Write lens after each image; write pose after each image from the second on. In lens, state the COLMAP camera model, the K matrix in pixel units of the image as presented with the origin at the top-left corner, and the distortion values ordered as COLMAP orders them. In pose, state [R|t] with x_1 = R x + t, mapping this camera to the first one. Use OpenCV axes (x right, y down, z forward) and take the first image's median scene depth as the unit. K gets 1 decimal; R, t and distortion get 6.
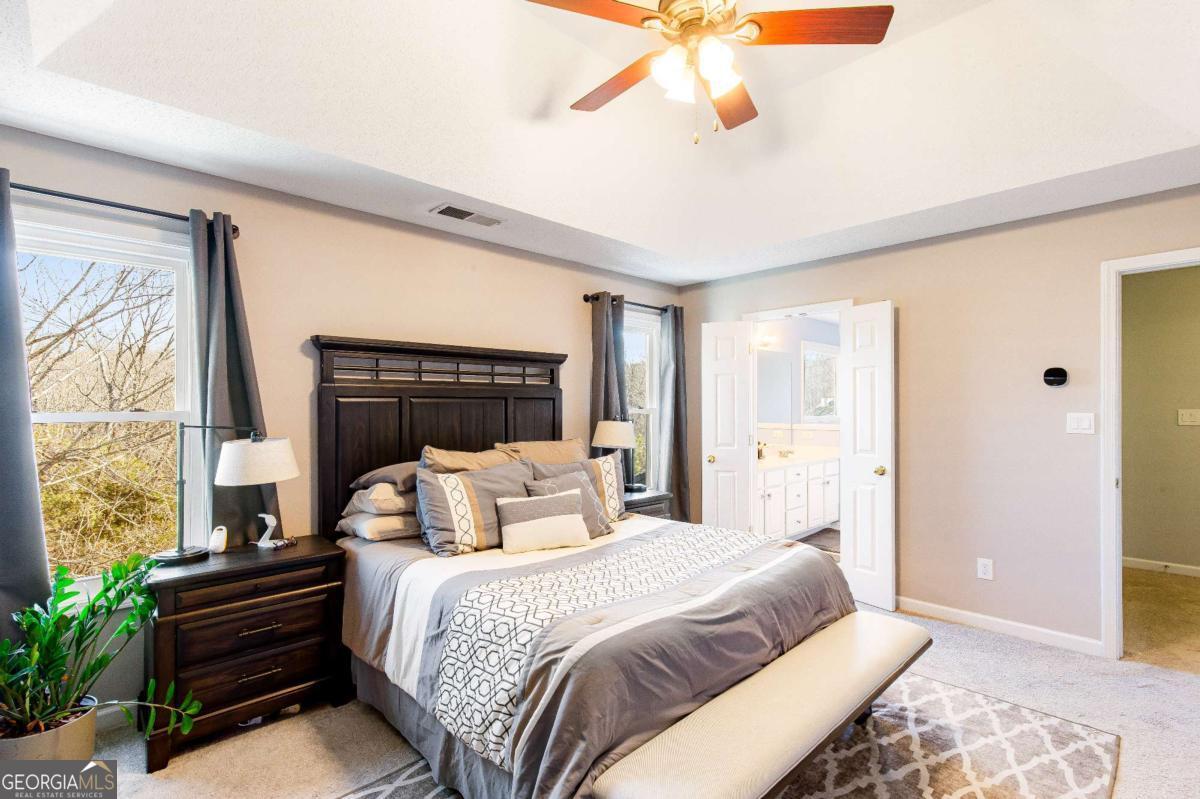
lens RADIAL K [[553.0, 0, 602.6], [0, 553.0, 406.6], [0, 0, 1]] dist [0.005669, 0.001323]
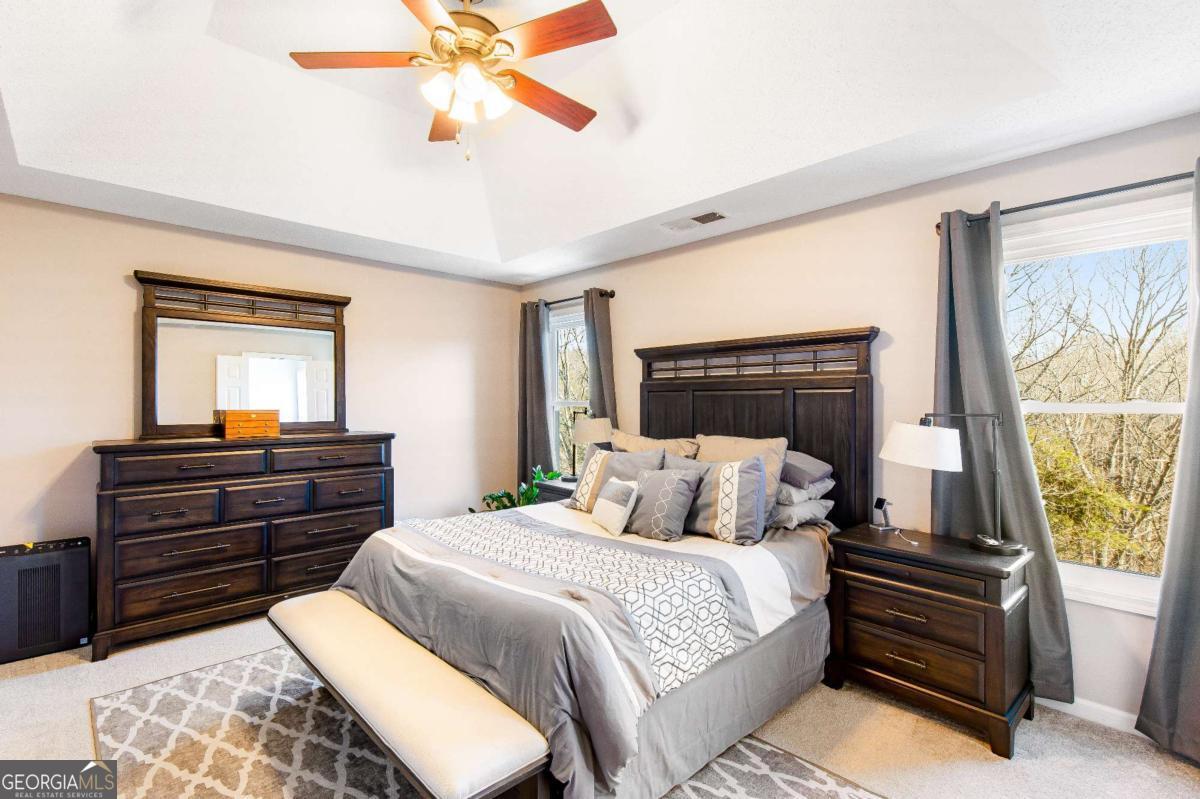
lens RADIAL K [[553.0, 0, 602.7], [0, 553.0, 392.2], [0, 0, 1]] dist [0.005669, 0.001323]
pose [[-0.020212, -0.003094, -0.999791, 0.769964], [-0.002006, 0.999993, -0.003054, -0.008647], [0.999794, 0.001944, -0.020218, 0.779488]]
